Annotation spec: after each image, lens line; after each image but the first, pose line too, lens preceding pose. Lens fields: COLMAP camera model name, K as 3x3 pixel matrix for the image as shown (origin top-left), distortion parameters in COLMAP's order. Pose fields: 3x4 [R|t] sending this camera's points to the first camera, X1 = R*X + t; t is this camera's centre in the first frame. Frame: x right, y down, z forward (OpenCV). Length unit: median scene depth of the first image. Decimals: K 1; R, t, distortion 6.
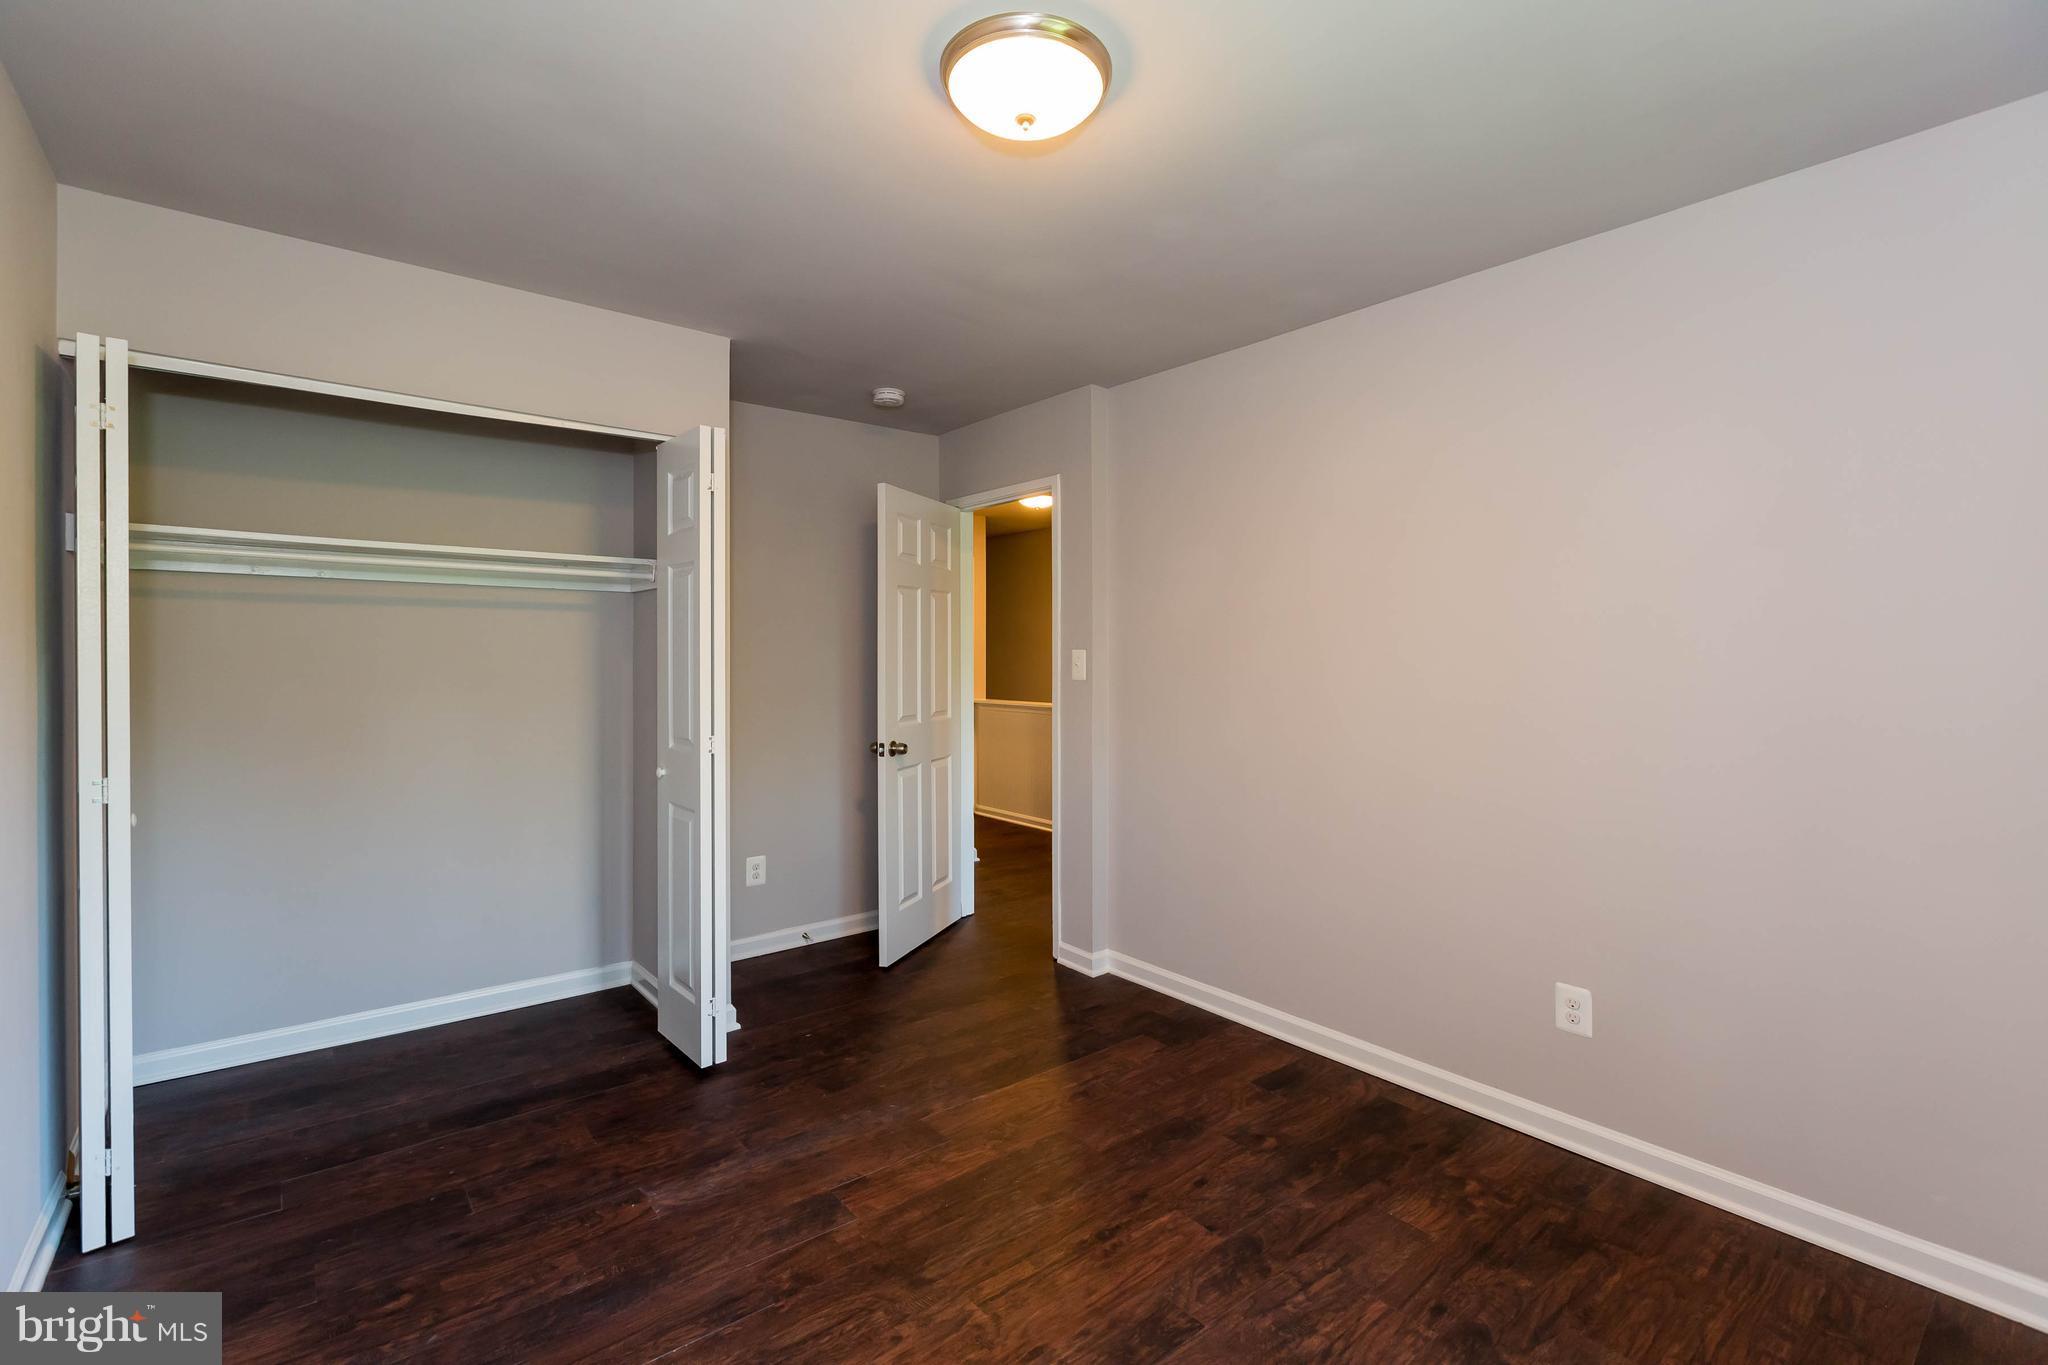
lens RADIAL K [[896.9, 0, 1024.0], [0, 896.9, 682.5], [0, 0, 1]] dist [0.000589, 0.000252]
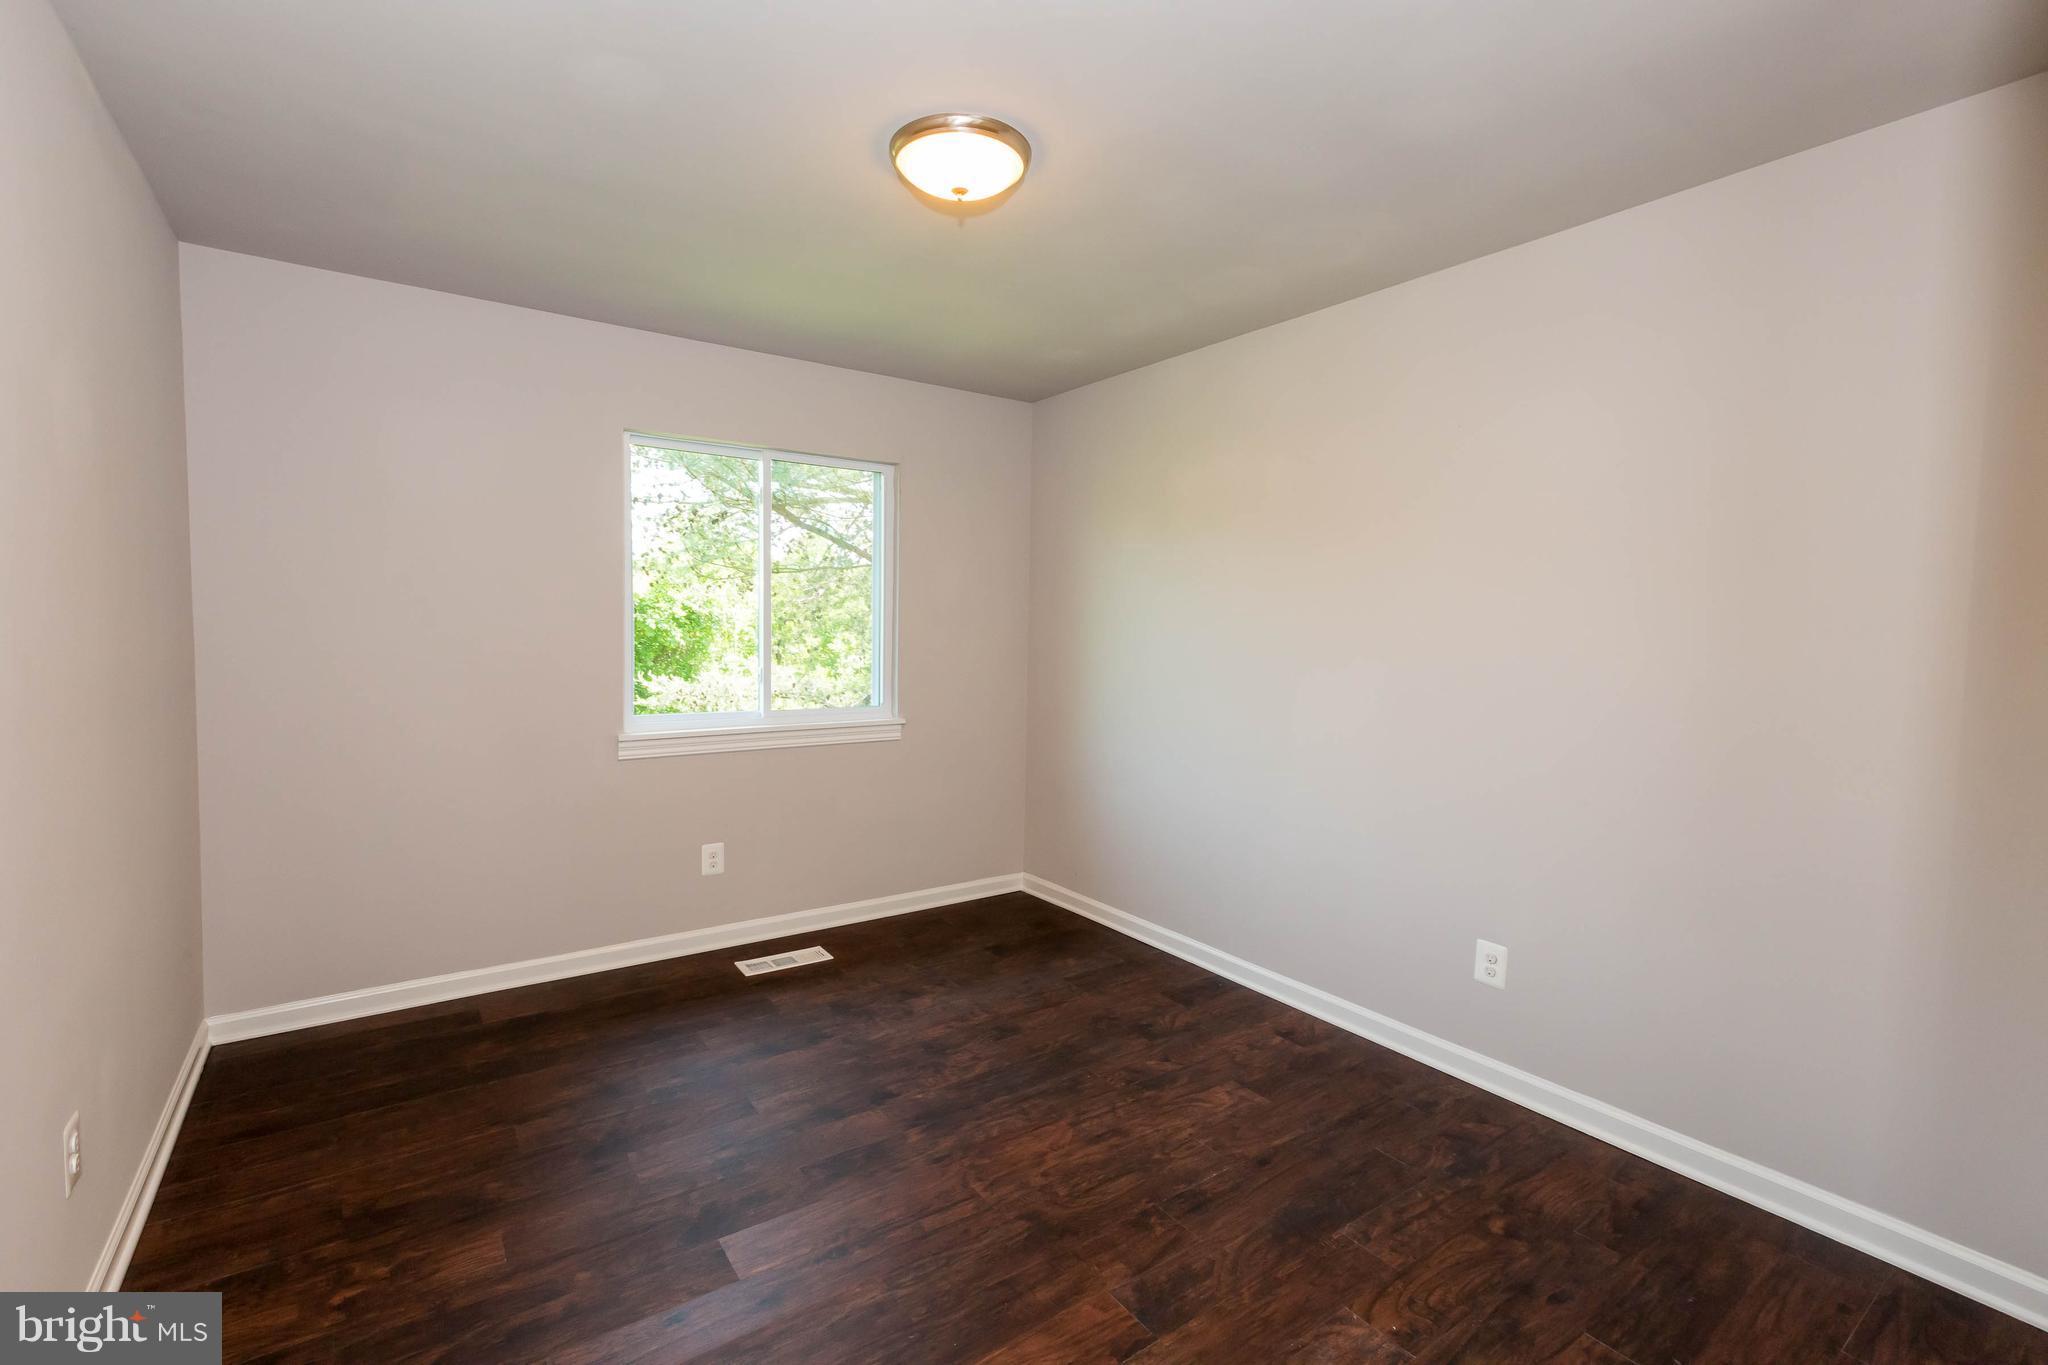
lens RADIAL K [[896.9, 0, 1024.0], [0, 896.9, 682.5], [0, 0, 1]] dist [0.000589, 0.000252]
pose [[-0.997814, -0.021148, 0.062608, -0.161832], [-0.015538, 0.995931, 0.088774, -0.068055], [-0.064231, 0.087607, -0.994082, 2.011662]]
